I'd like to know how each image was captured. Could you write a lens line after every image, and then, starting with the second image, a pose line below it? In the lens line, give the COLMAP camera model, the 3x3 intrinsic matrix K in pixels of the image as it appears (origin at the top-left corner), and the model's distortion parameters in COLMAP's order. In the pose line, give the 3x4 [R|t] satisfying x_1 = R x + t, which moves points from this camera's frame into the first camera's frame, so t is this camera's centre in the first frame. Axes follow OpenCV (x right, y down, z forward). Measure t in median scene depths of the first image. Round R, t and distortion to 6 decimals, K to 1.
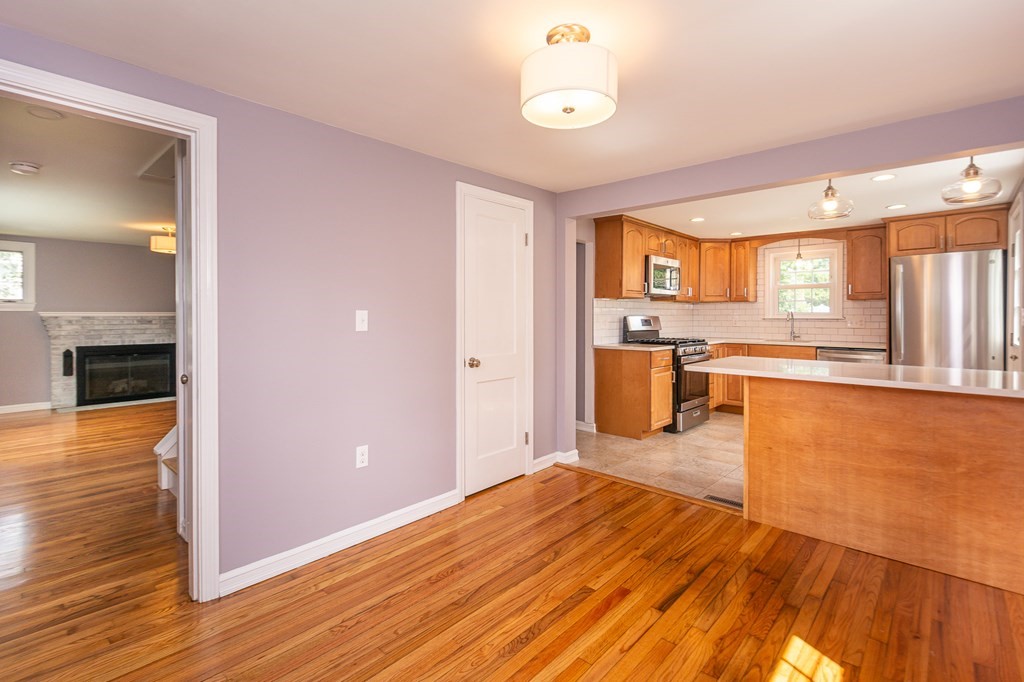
lens RADIAL K [[481.8, 0, 494.7], [0, 481.8, 319.6], [0, 0, 1]] dist [0.002970, 0.000215]
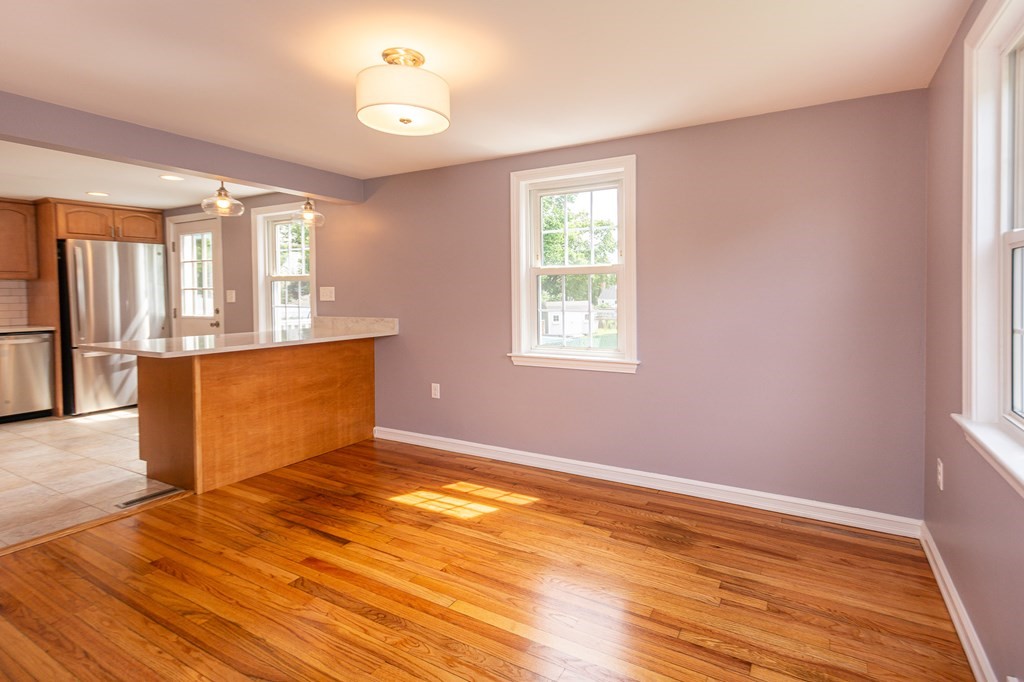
lens RADIAL K [[471.2, 0, 479.0], [0, 471.2, 298.4], [0, 0, 1]] dist [0.019996, -0.009356]
pose [[-0.139453, -0.010881, 0.990169, -0.693614], [0.014273, 0.999814, 0.012997, -0.010927], [-0.990126, 0.015945, -0.139272, 0.672509]]
